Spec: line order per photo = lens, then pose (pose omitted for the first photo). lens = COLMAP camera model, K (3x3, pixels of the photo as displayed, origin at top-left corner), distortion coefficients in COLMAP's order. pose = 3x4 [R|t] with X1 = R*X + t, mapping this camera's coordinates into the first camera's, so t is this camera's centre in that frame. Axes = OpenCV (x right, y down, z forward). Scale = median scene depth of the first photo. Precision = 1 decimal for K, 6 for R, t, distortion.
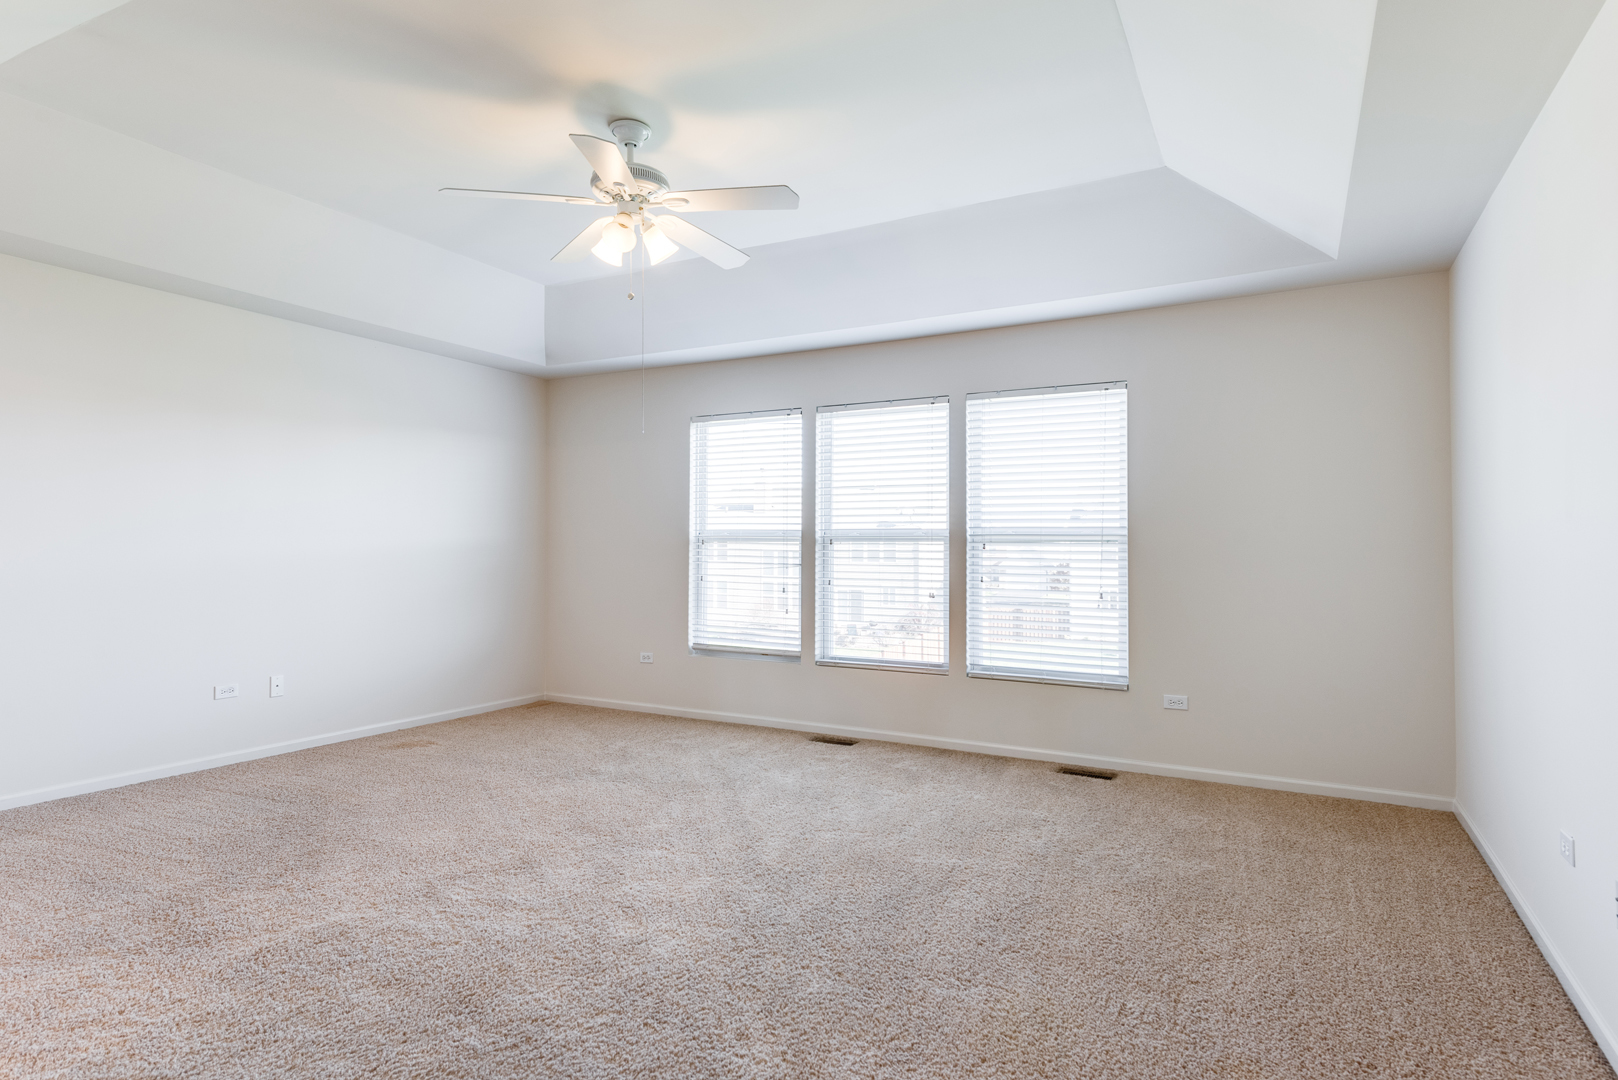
lens RADIAL K [[875.1, 0, 812.8], [0, 875.1, 538.2], [0, 0, 1]] dist [0.033661, -0.015908]
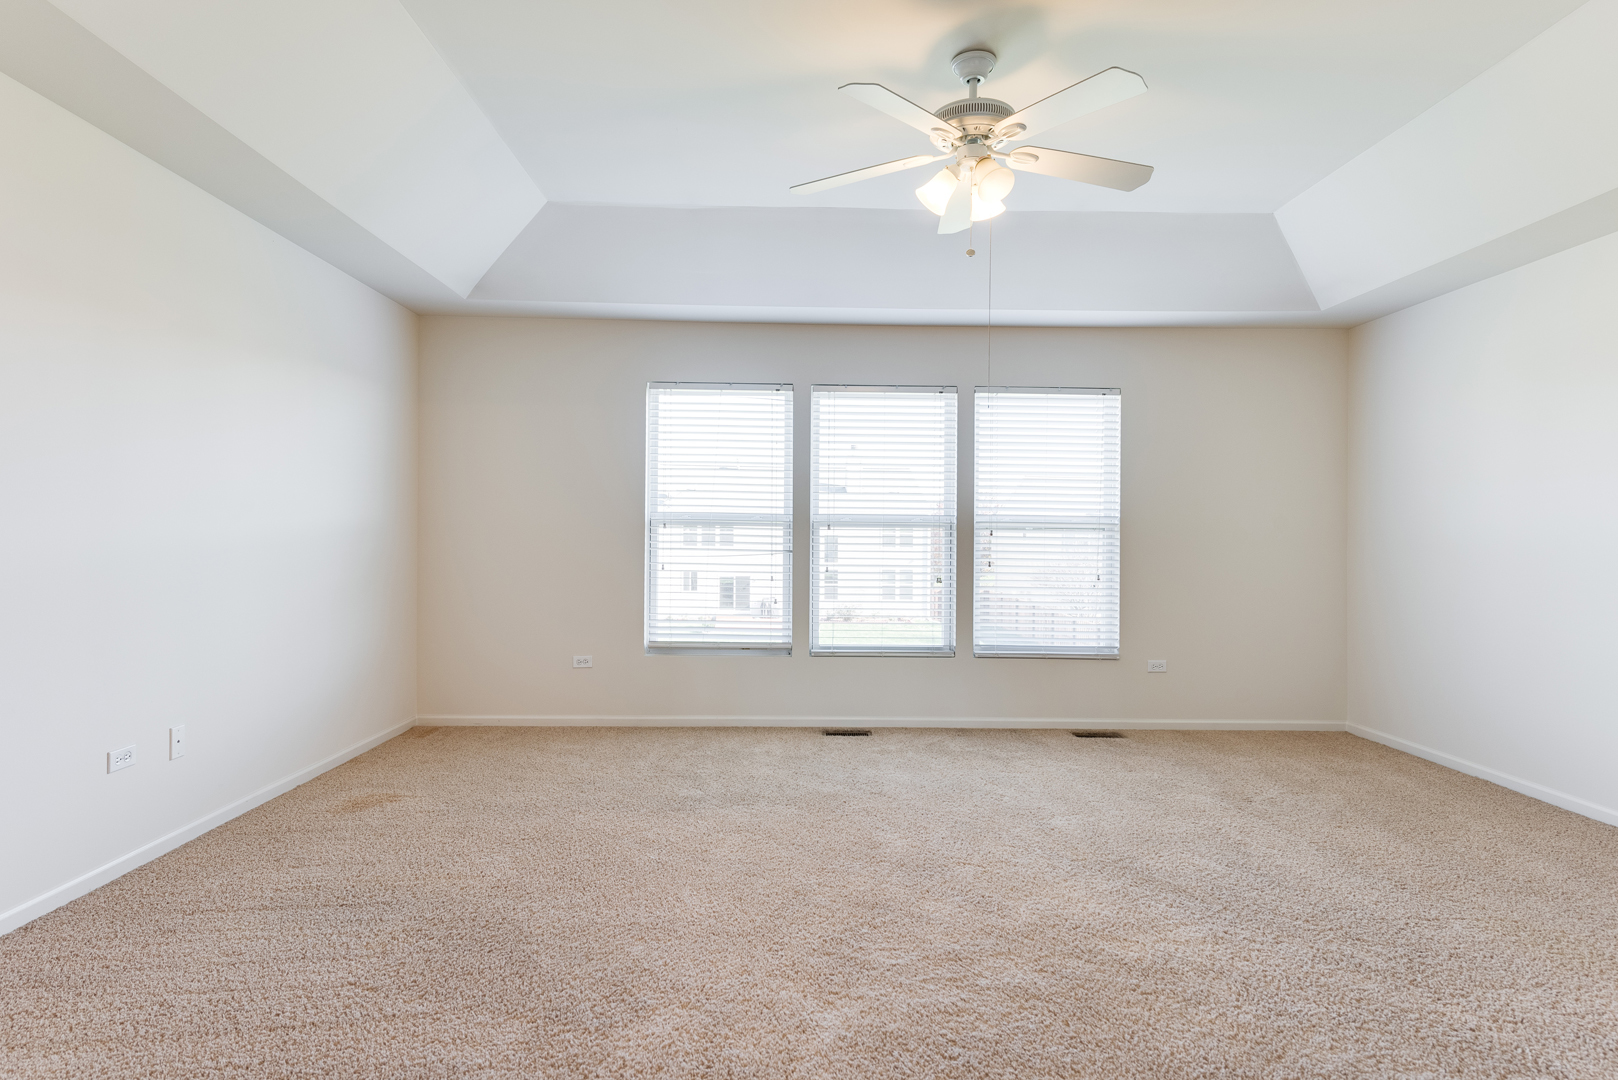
lens RADIAL K [[858.7, 0, 835.1], [0, 858.7, 537.3], [0, 0, 1]] dist [0.026555, -0.014919]
pose [[0.866599, 0.002490, 0.499000, -0.475443], [-0.011462, 0.999823, 0.014917, 0.001314], [-0.498874, -0.018646, 0.866474, 0.193264]]
